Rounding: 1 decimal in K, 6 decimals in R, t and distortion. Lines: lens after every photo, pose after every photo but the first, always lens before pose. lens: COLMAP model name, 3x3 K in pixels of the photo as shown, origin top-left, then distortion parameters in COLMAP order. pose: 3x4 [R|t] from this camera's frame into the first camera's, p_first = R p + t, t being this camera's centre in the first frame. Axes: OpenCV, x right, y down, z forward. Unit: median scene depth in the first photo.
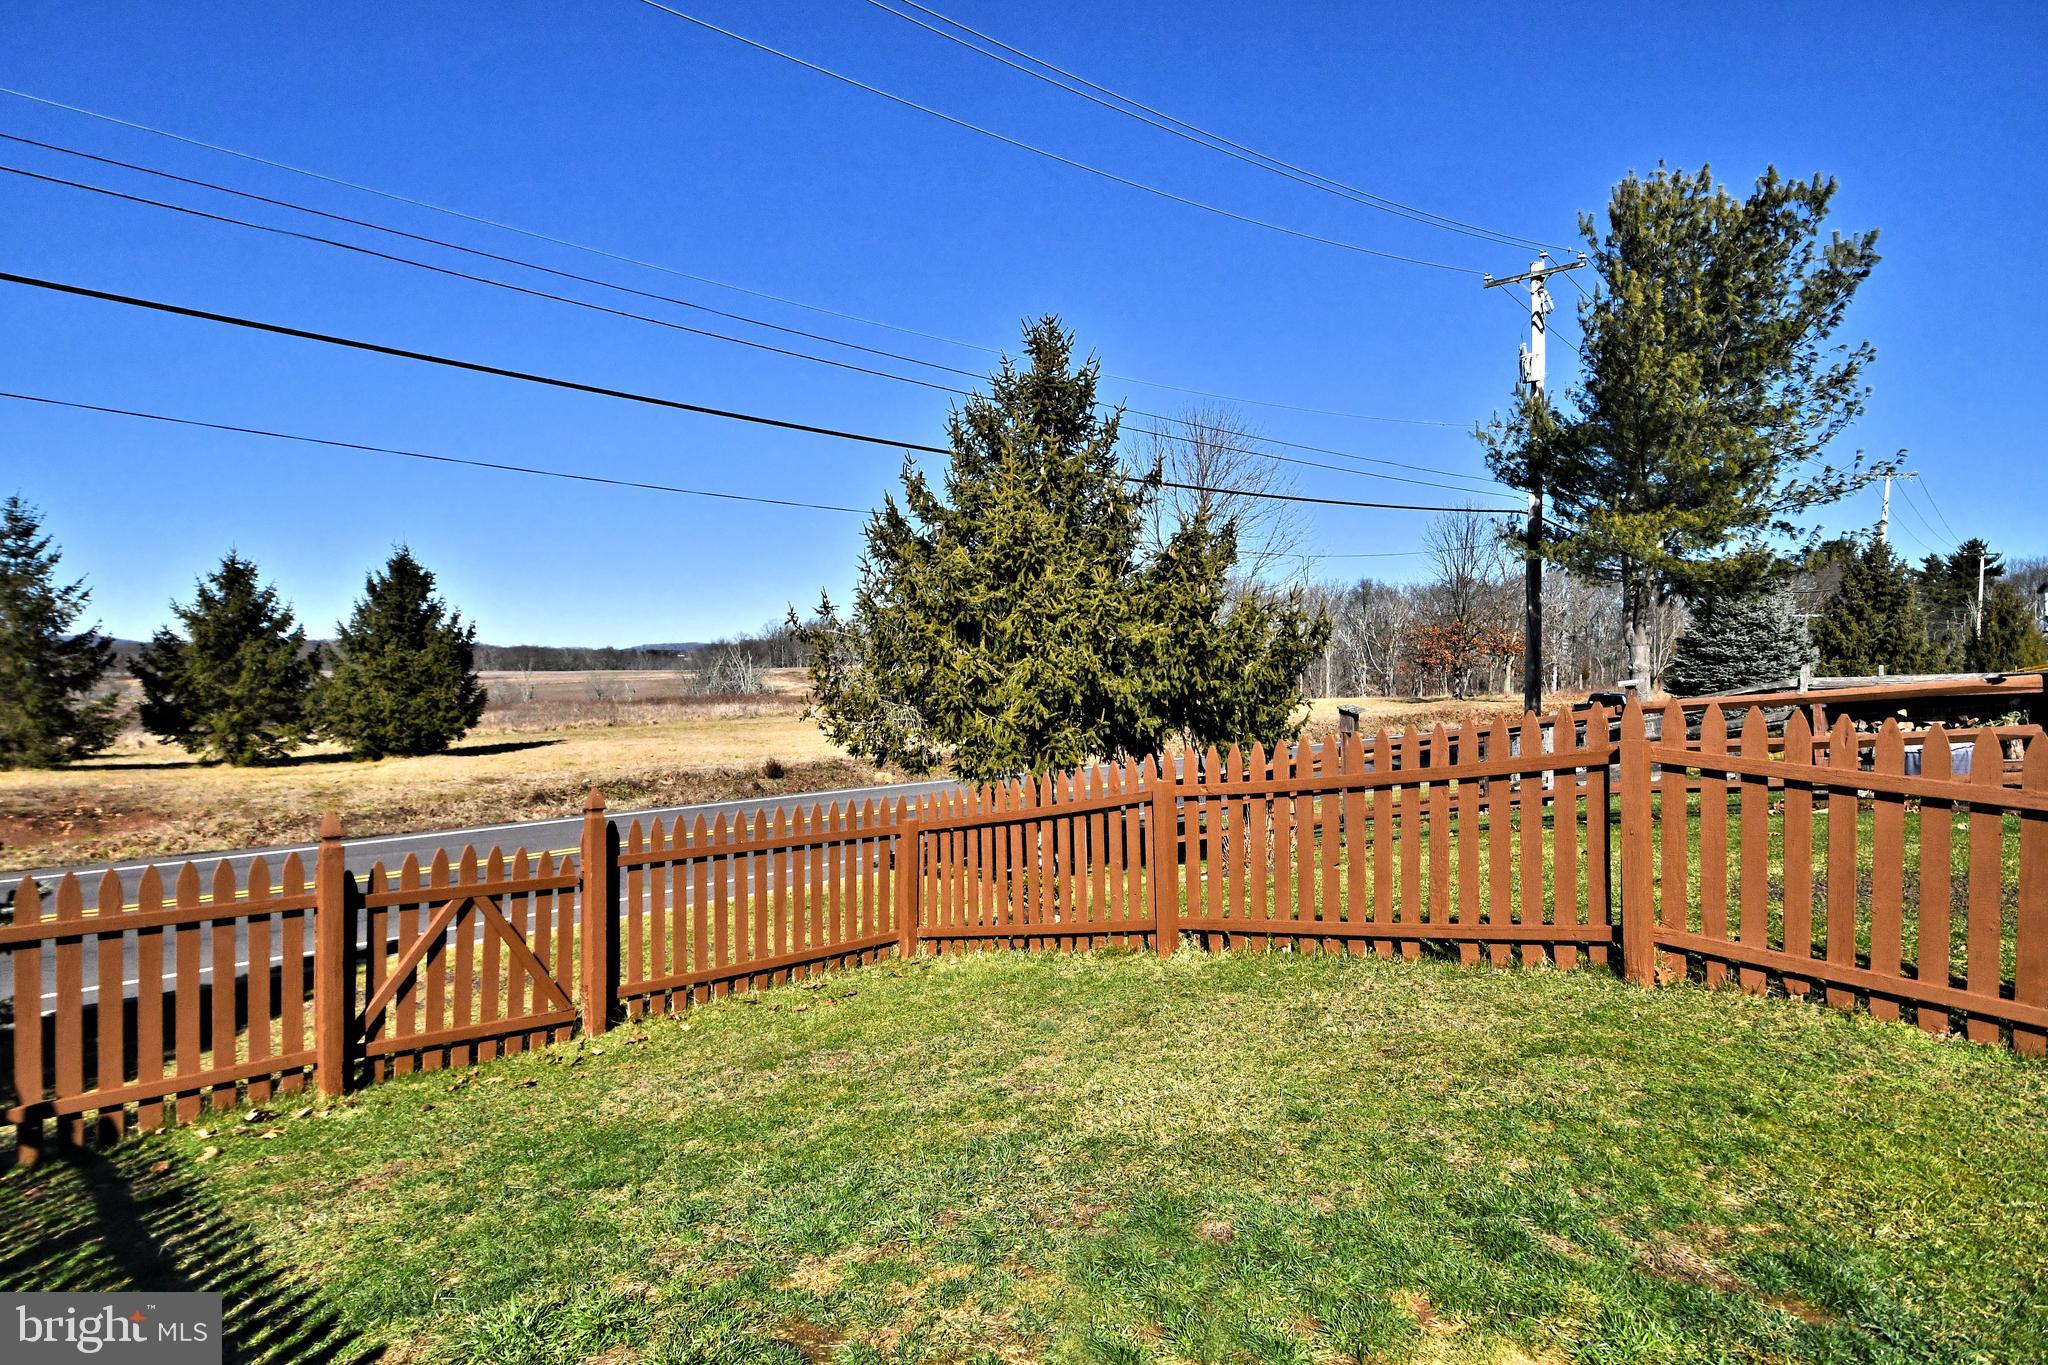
lens RADIAL K [[1225.7, 0, 1009.7], [0, 1225.7, 663.3], [0, 0, 1]] dist [0.057179, -0.029009]
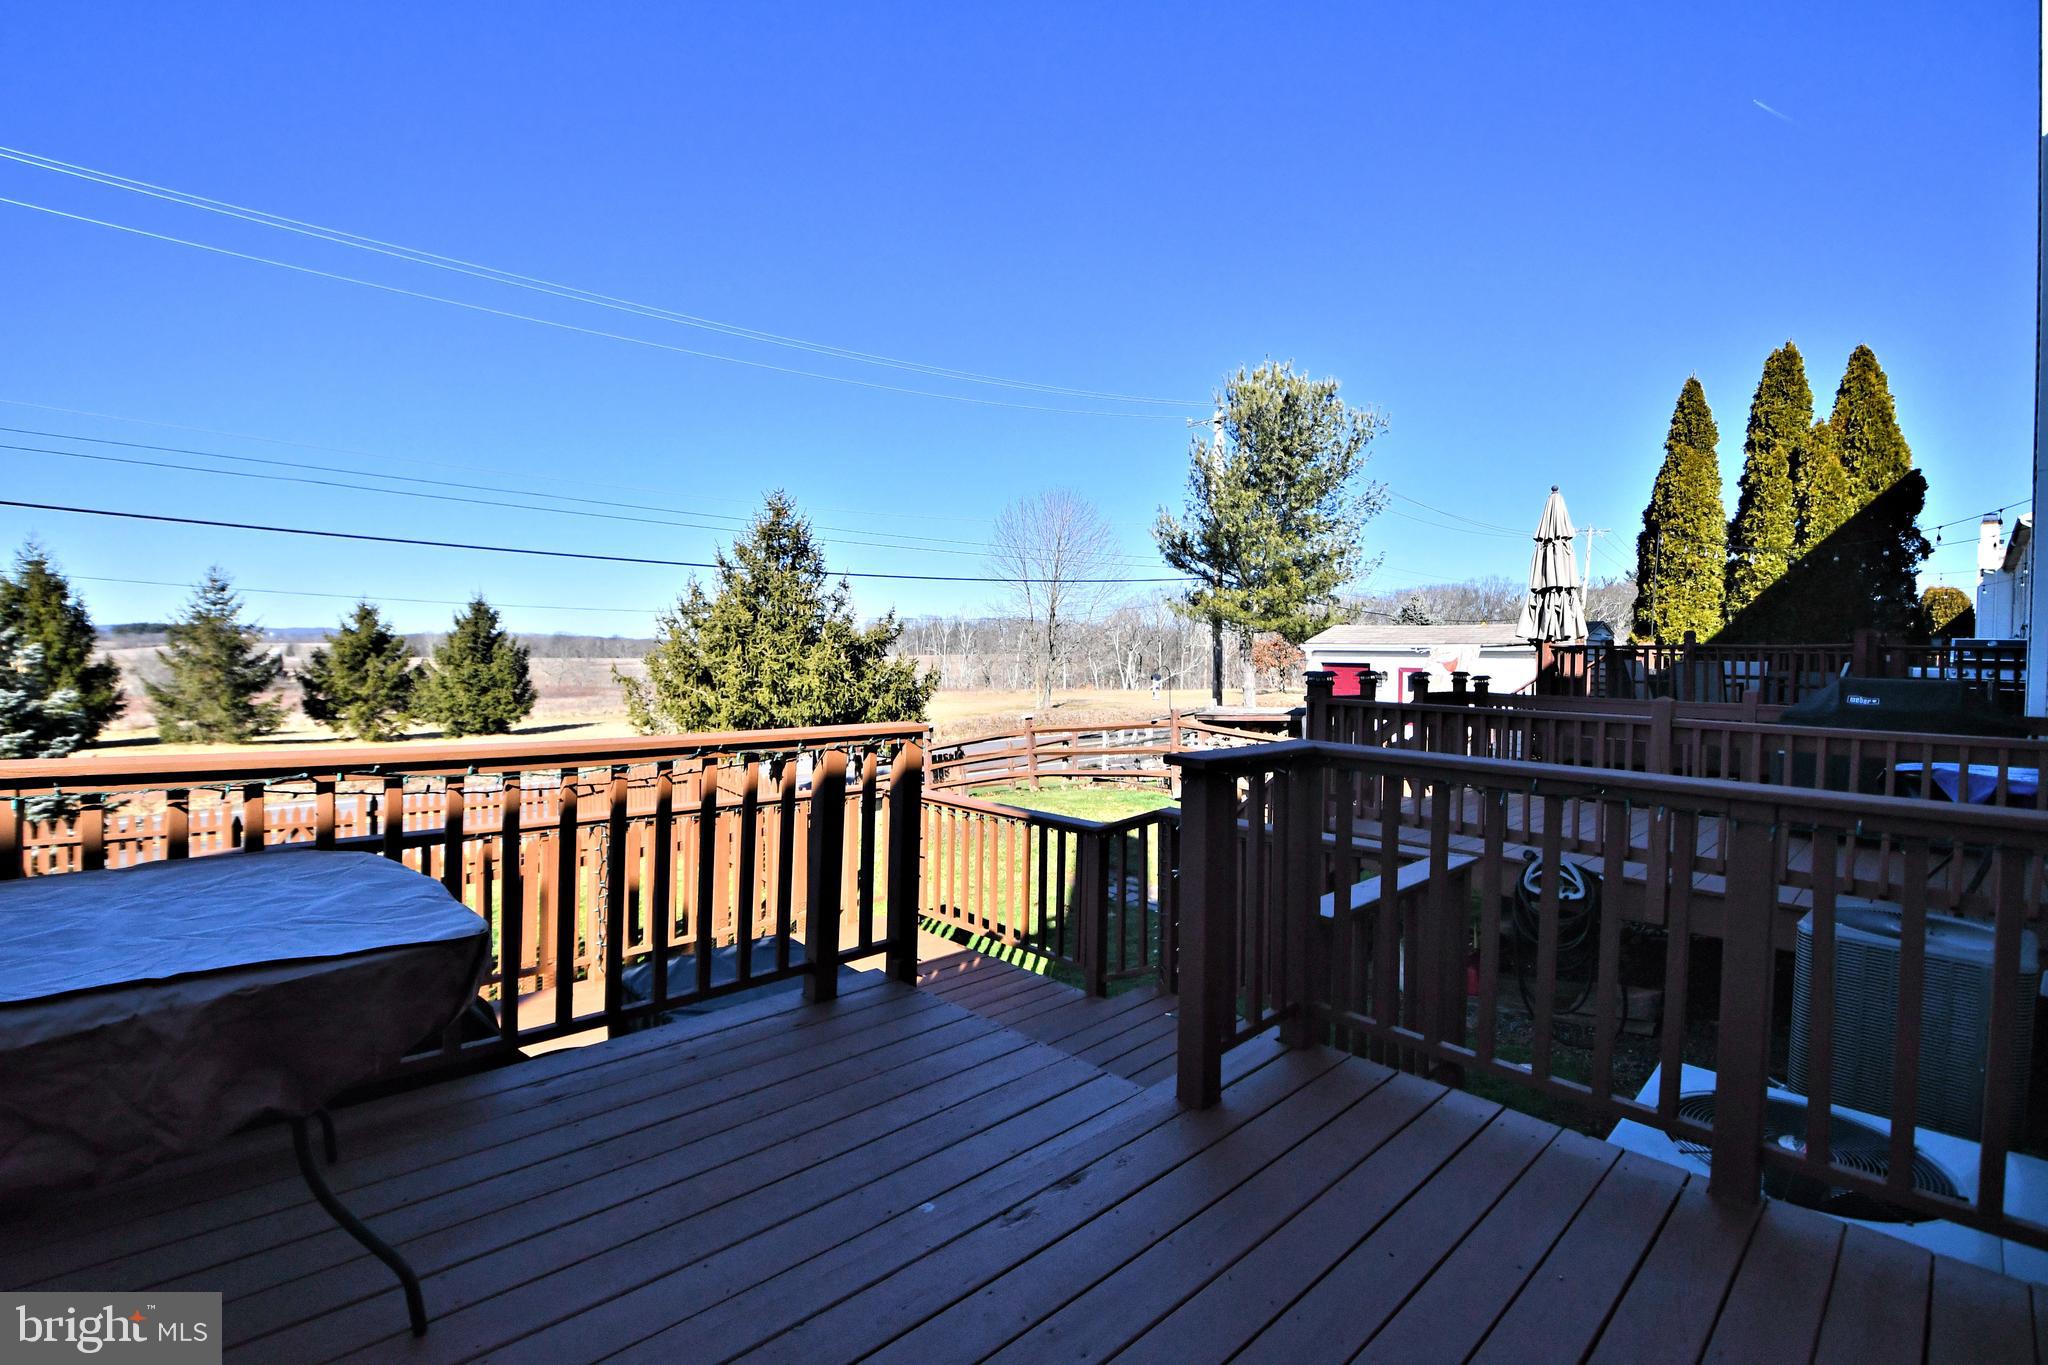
lens RADIAL K [[909.2, 0, 1030.7], [0, 909.2, 678.3], [0, 0, 1]] dist [-0.030977, -0.002224]
pose [[0.998885, 0.005964, 0.046825, 0.149239], [-0.006890, 0.999783, 0.019639, -0.023136], [-0.046698, -0.019940, 0.998710, -0.123495]]
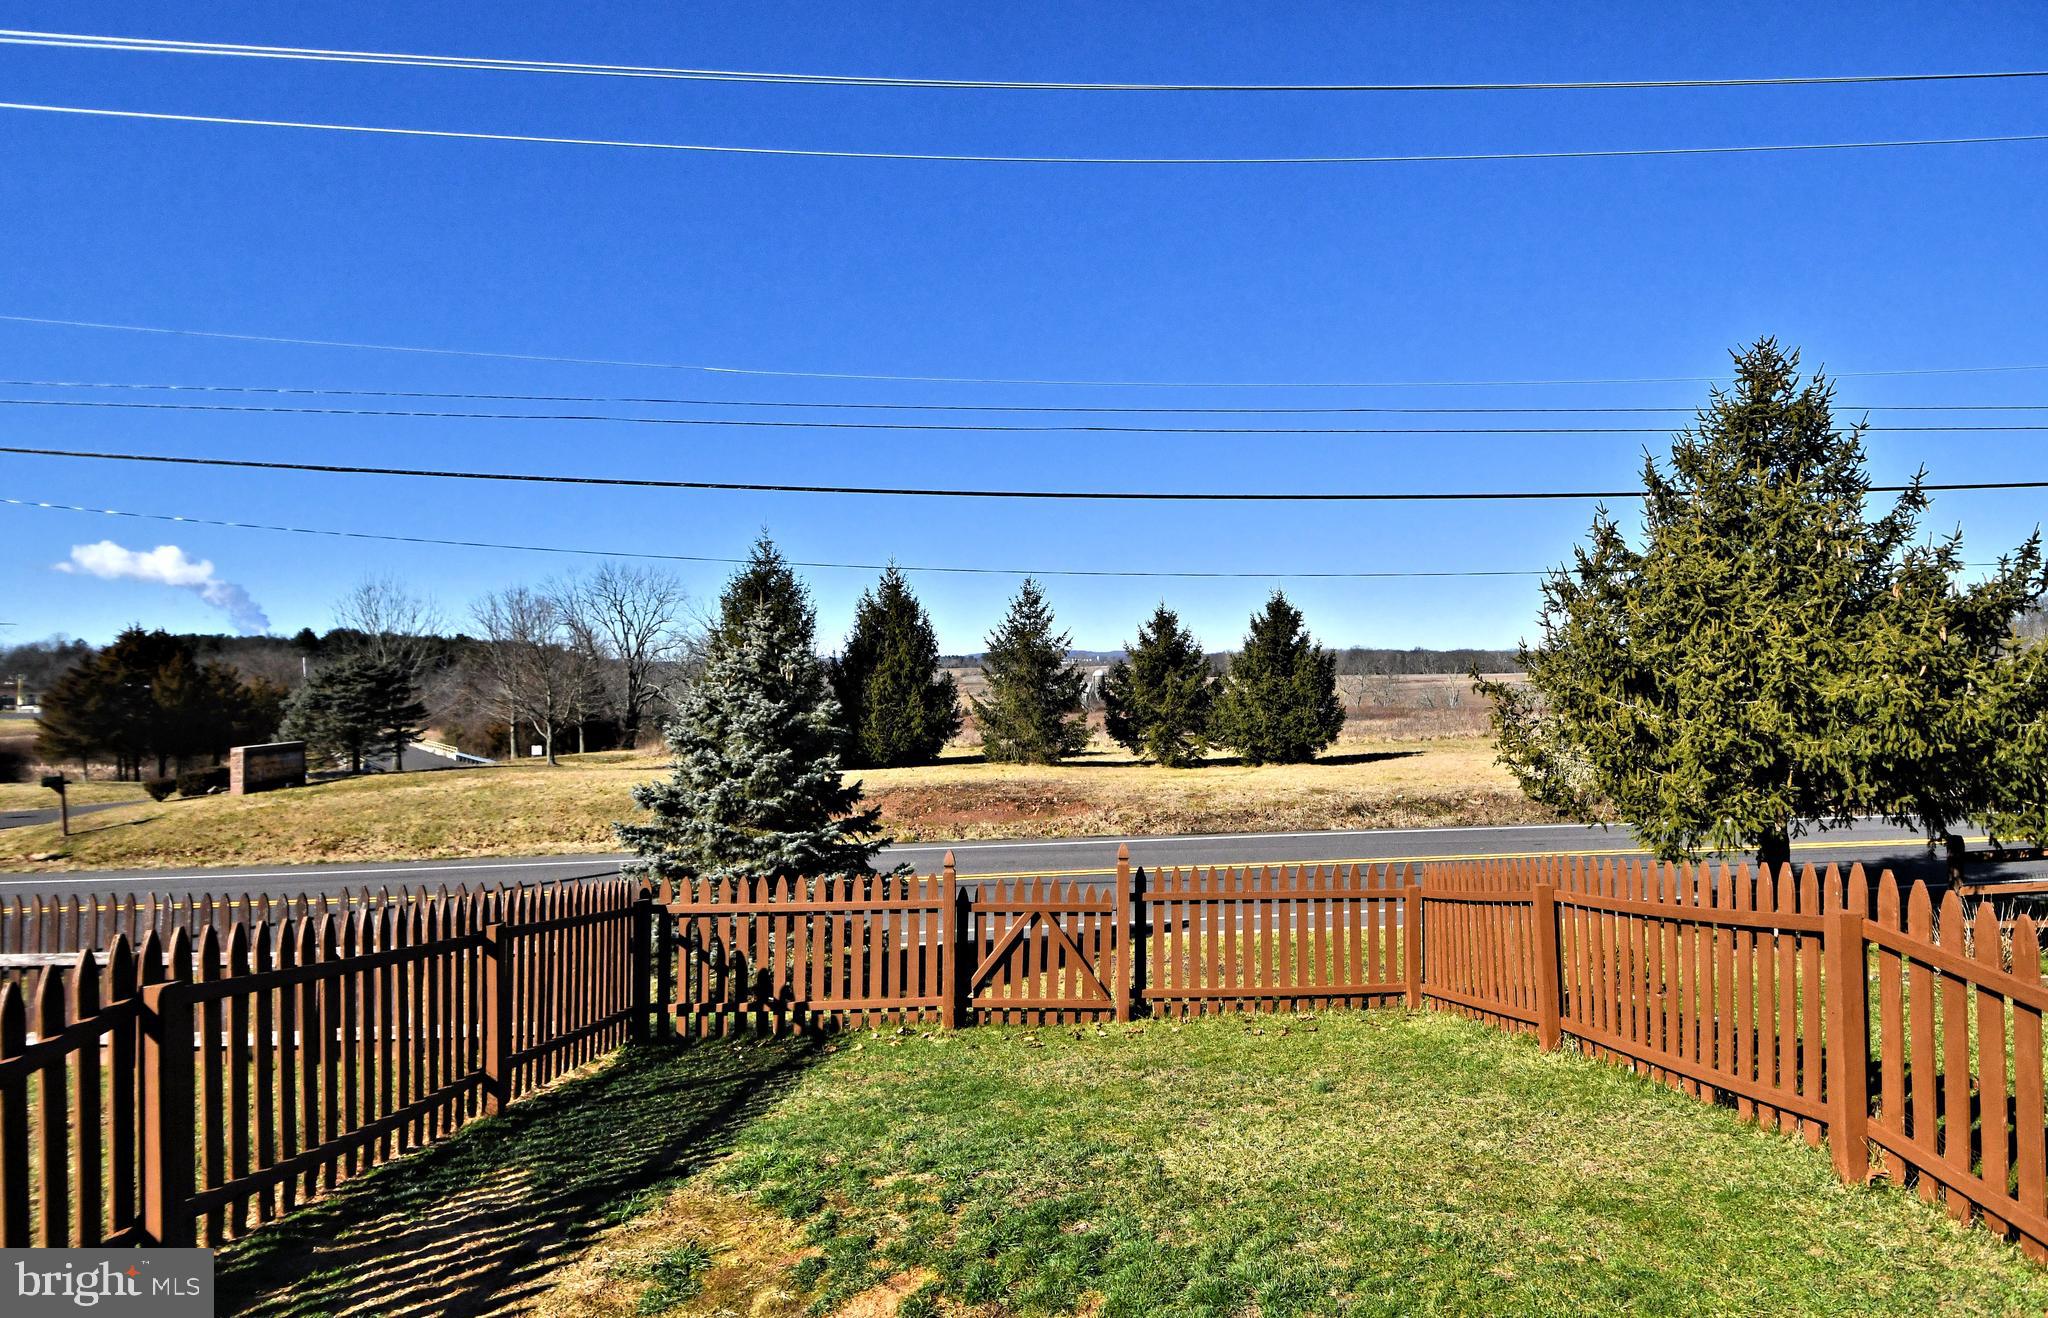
lens RADIAL K [[1142.3, 0, 1026.8], [0, 1142.3, 656.3], [0, 0, 1]] dist [0.004558, -0.000469]
pose [[0.751813, -0.022729, -0.658984, 0.082021], [0.014007, 0.999731, -0.018501, -0.016201], [0.659227, 0.004679, 0.751929, -0.005406]]
